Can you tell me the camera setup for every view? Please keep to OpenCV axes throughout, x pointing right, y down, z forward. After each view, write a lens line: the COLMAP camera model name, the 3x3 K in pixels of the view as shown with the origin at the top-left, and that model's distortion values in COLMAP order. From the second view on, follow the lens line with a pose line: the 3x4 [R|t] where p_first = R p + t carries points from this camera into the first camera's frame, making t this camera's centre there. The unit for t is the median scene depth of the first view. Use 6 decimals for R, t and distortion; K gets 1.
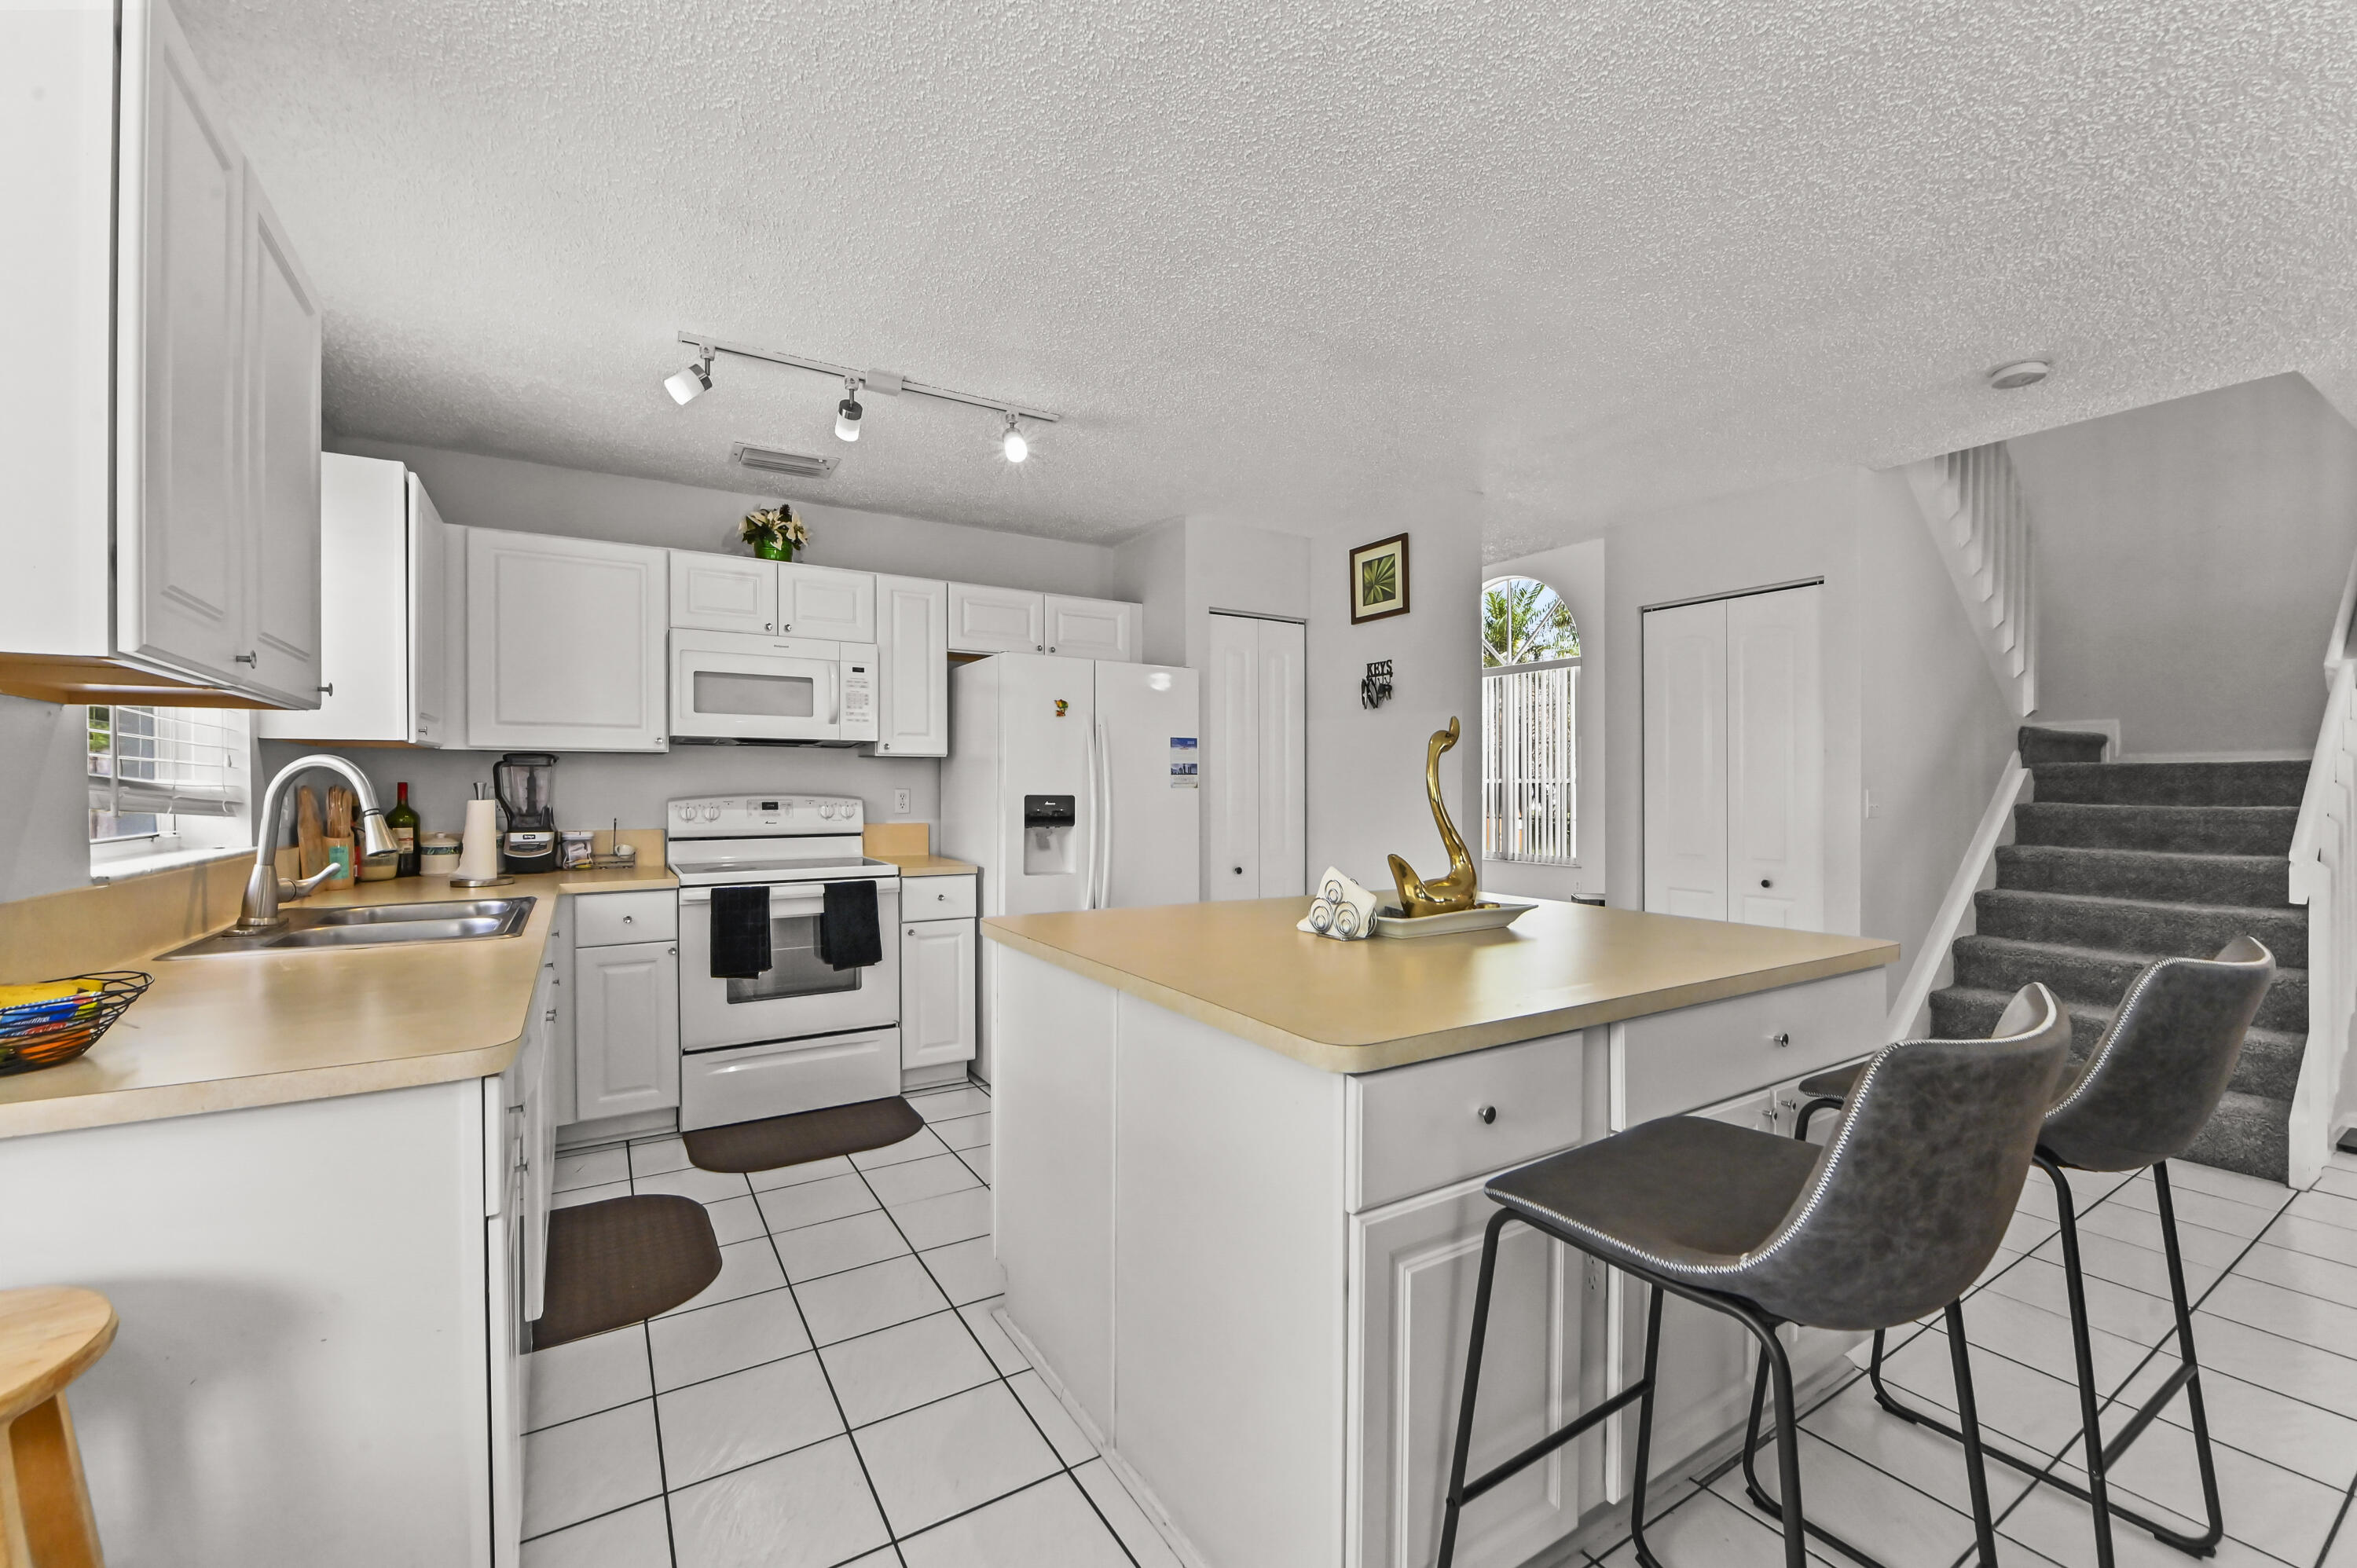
lens RADIAL K [[941.5, 0, 1175.7], [0, 941.5, 796.7], [0, 0, 1]] dist [-0.011730, 0.000130]
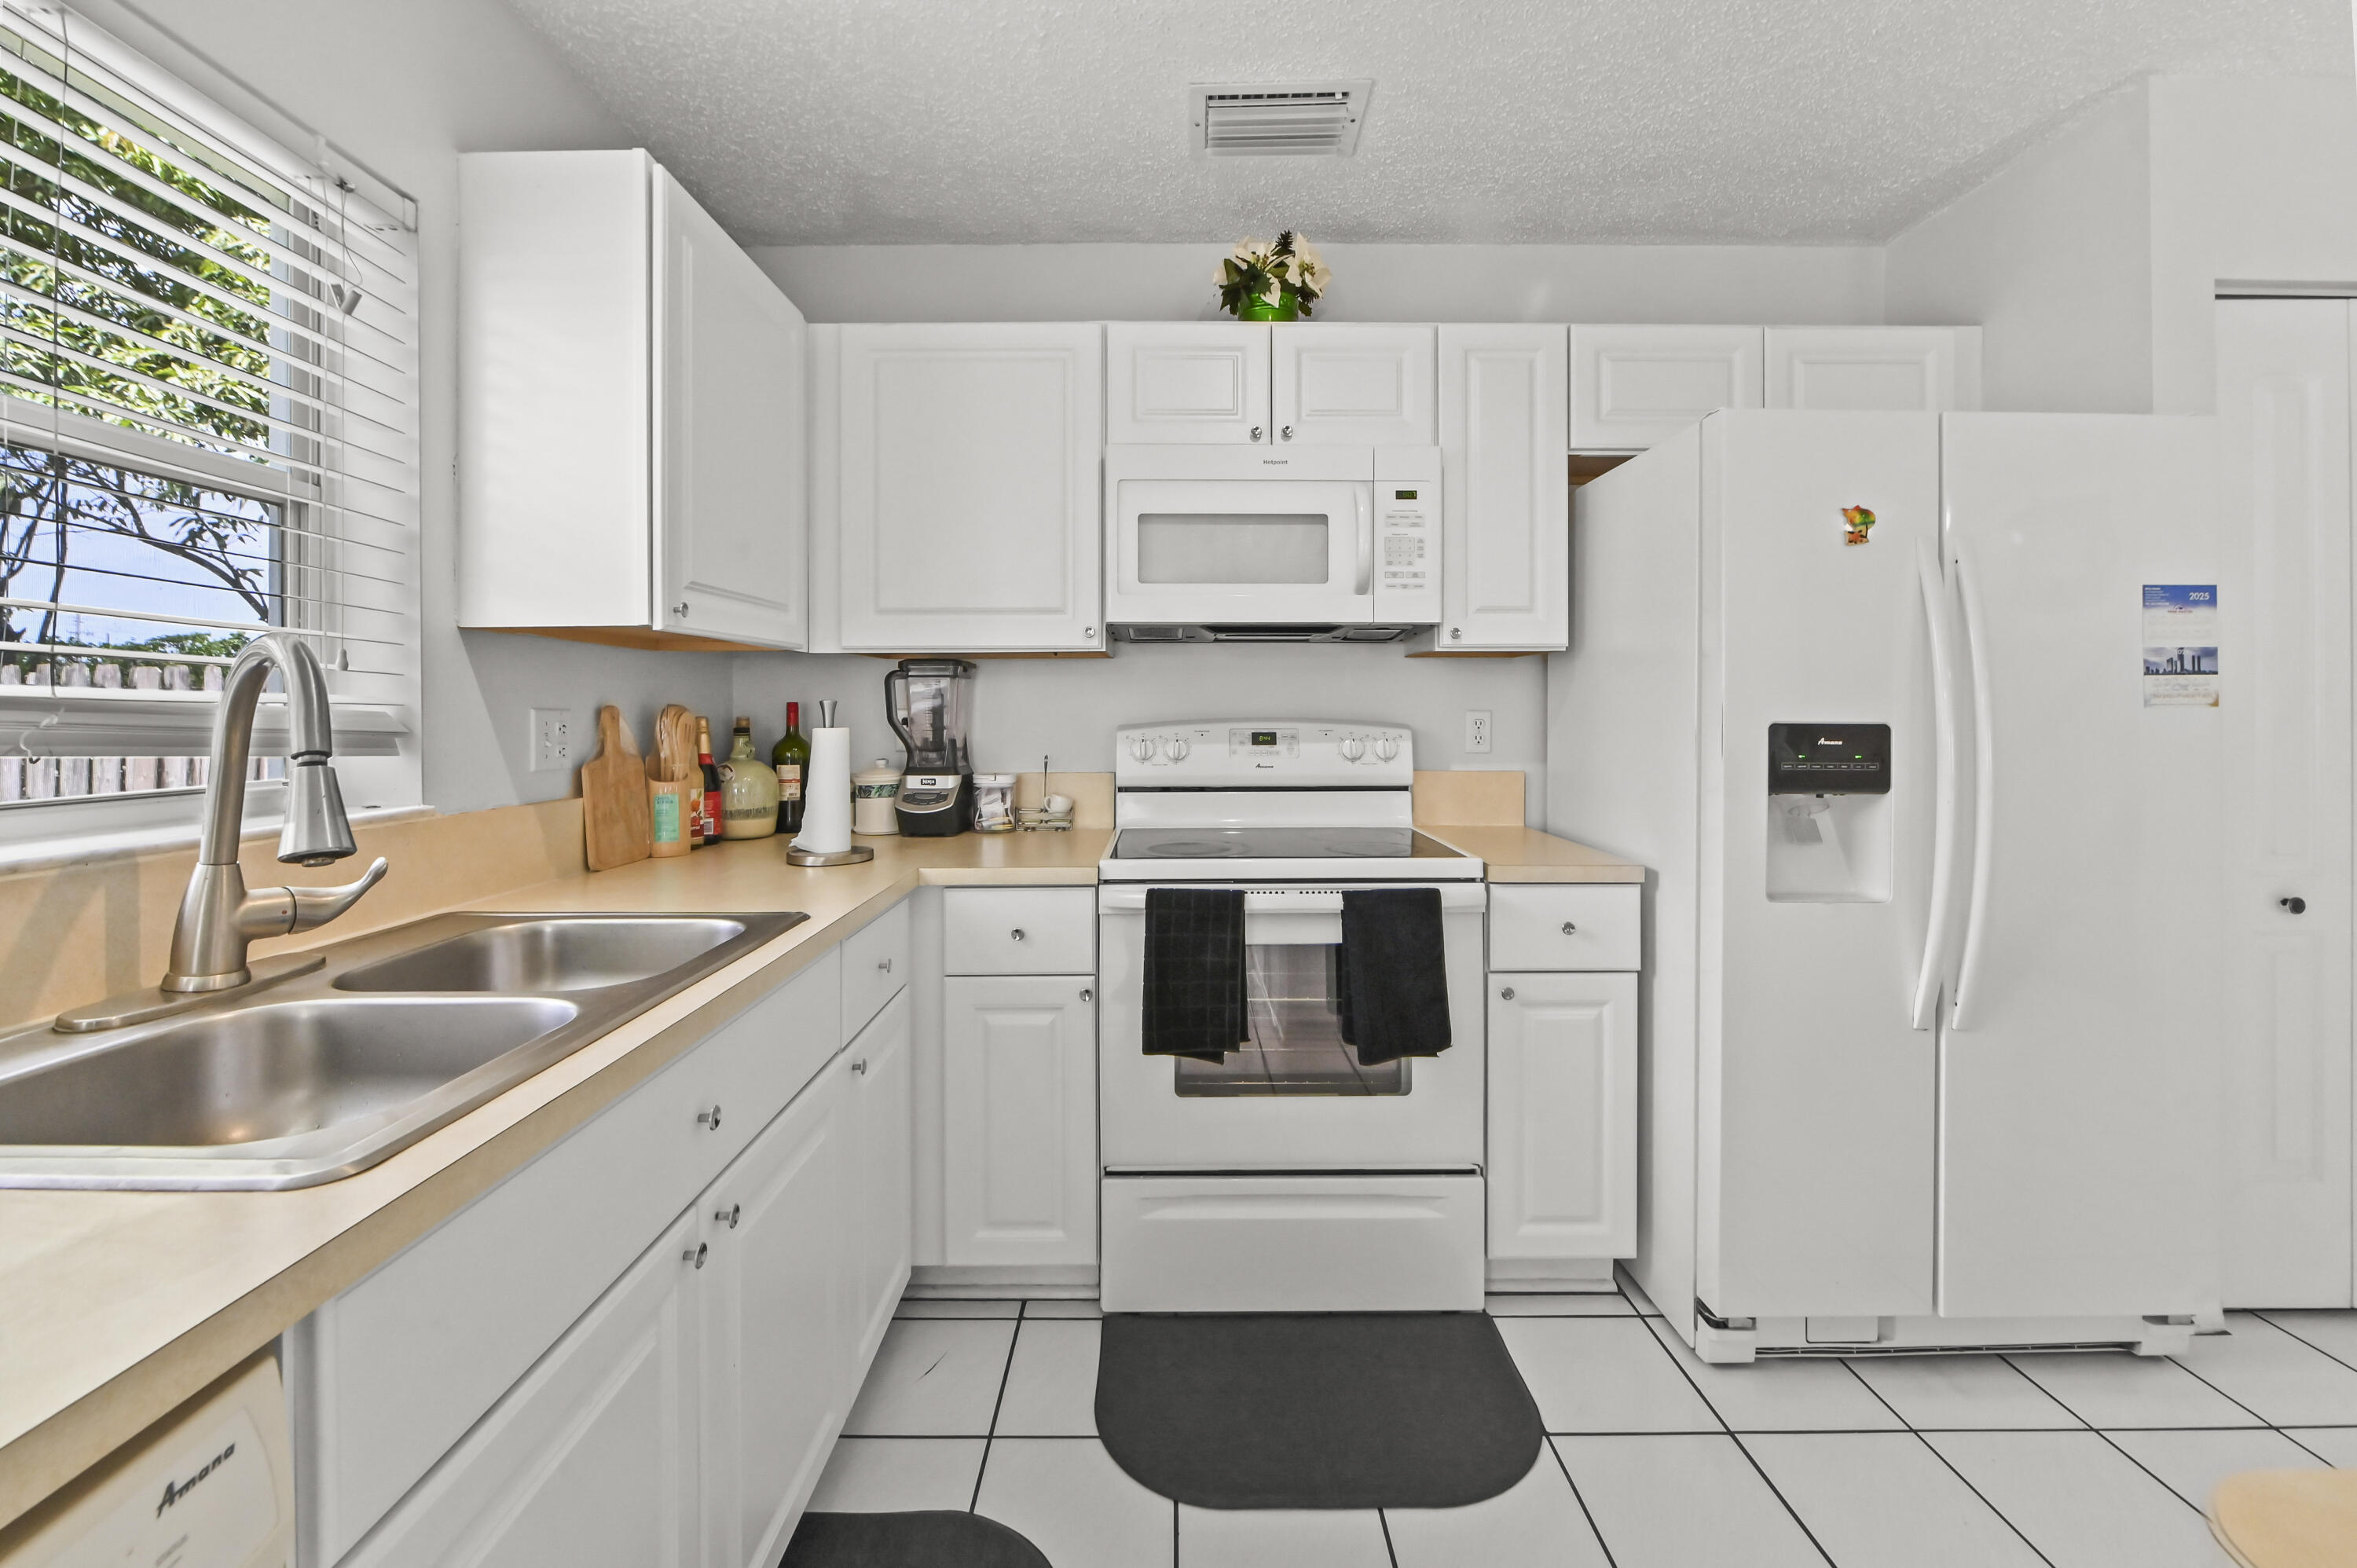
lens RADIAL K [[975.3, 0, 1173.1], [0, 975.3, 715.3], [0, 0, 1]] dist [-0.002304, 0.000049]
pose [[0.851217, 0.000098, -0.524814, -0.160571], [-0.003548, 0.999978, -0.005568, -0.001658], [0.524802, 0.006602, 0.851199, 0.461536]]
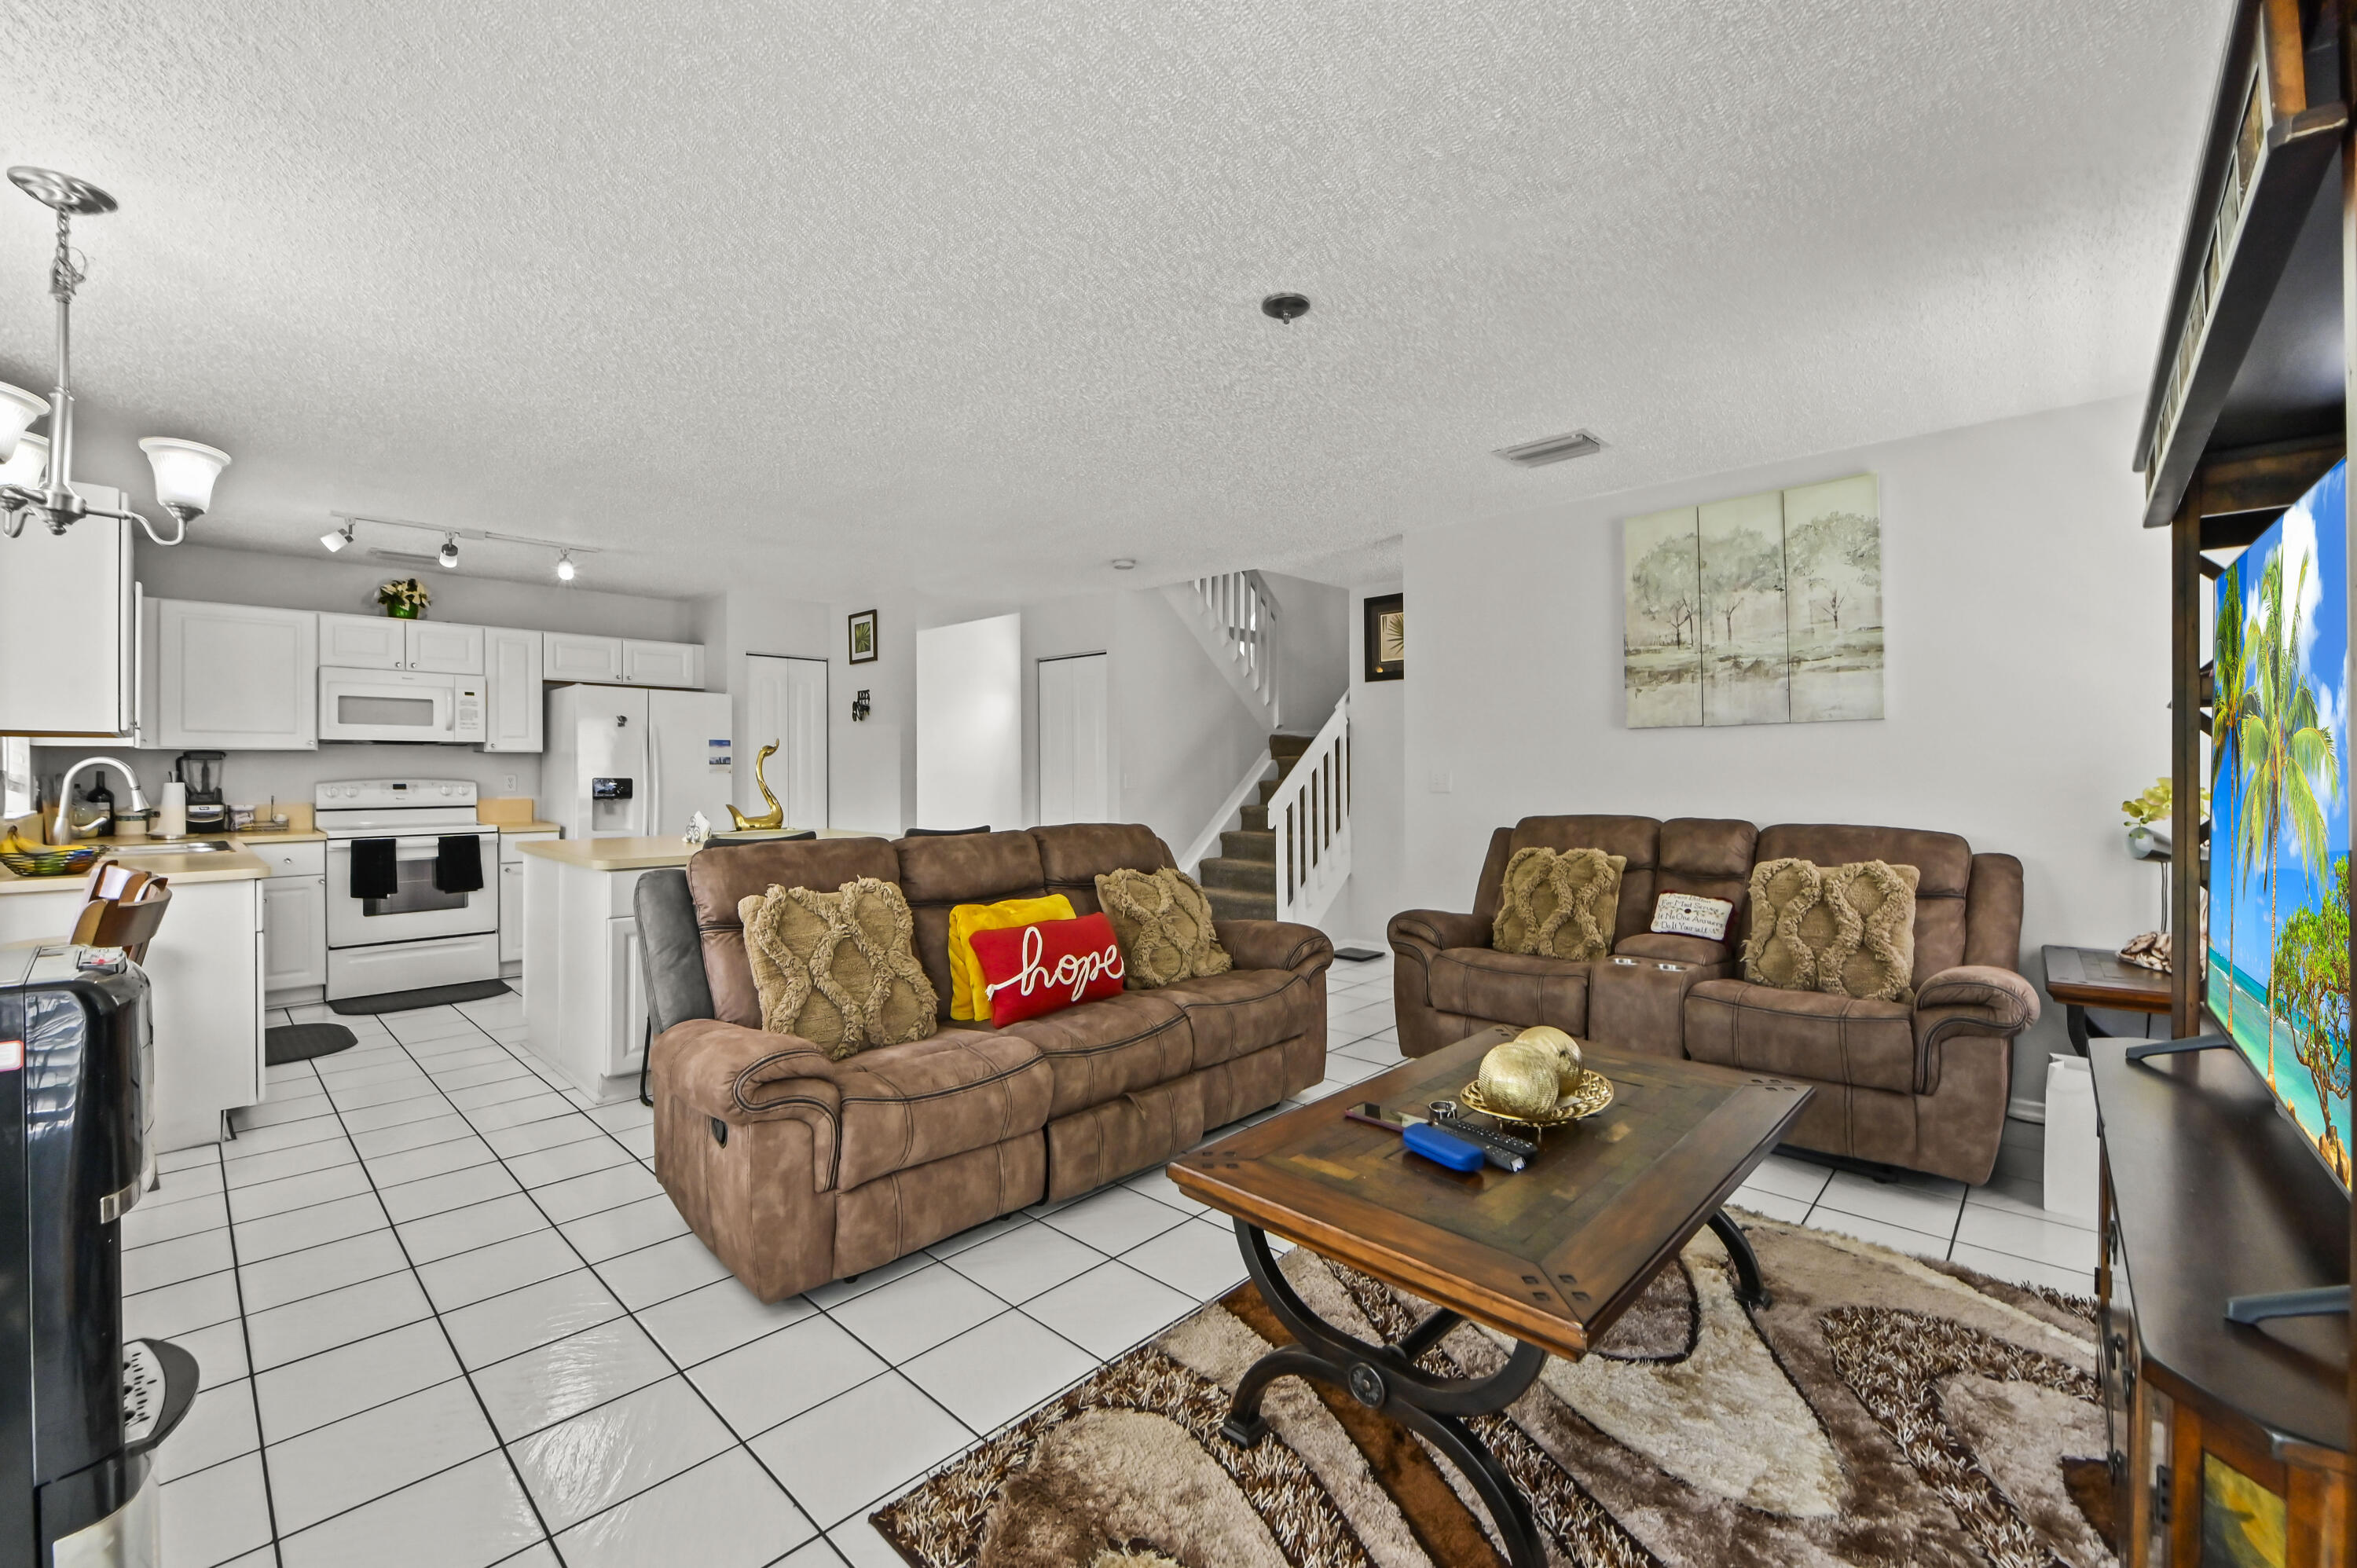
lens RADIAL K [[953.8, 0, 1169.6], [0, 953.8, 768.6], [0, 0, 1]] dist [-0.008780, -0.000031]
pose [[0.967665, -0.002762, 0.252224, 0.362696], [0.006019, 0.999908, -0.012143, 0.007174], [-0.252167, 0.013269, 0.967593, -0.742886]]
